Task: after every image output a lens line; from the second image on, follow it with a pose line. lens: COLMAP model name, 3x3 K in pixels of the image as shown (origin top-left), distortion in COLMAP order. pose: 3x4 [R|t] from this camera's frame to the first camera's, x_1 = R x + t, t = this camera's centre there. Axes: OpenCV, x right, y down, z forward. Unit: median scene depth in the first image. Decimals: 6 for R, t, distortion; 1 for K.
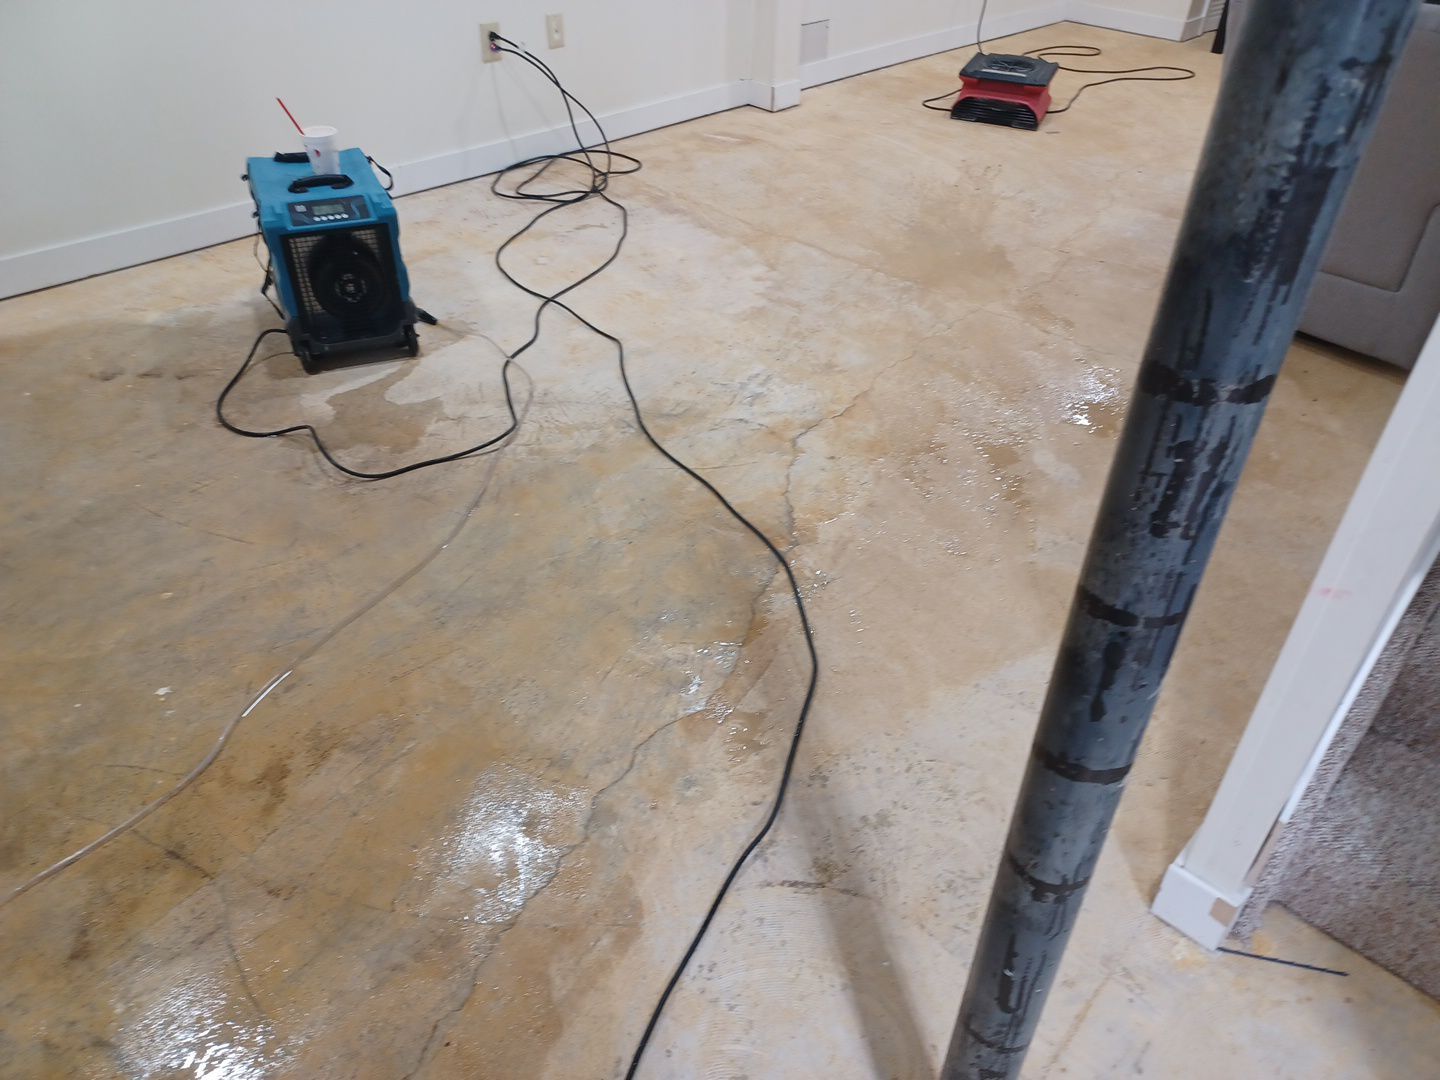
lens RADIAL K [[1071.9, 0, 721.8], [0, 1071.9, 550.6], [0, 0, 1]] dist [0.073972, -0.051826]
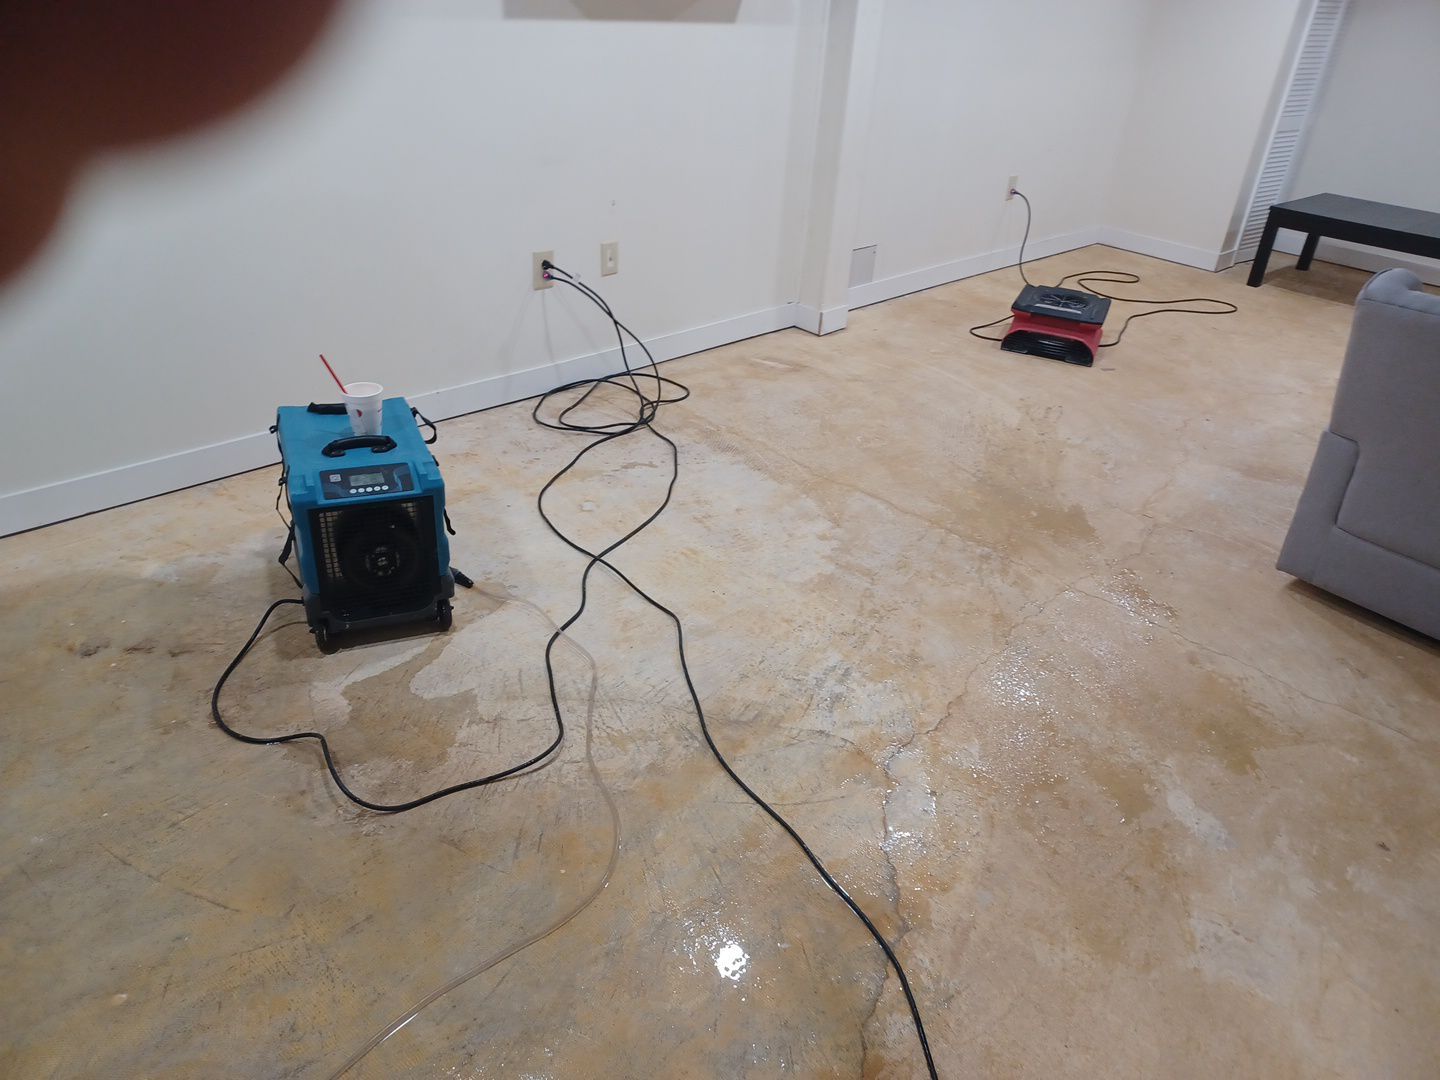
lens RADIAL K [[1071.9, 0, 724.5], [0, 1071.9, 545.8], [0, 0, 1]] dist [0.073972, -0.051826]
pose [[0.998897, 0.045216, 0.012692, -0.072398], [-0.043084, 0.989834, -0.135542, -0.140419], [-0.018692, 0.134845, 0.990690, 0.118489]]
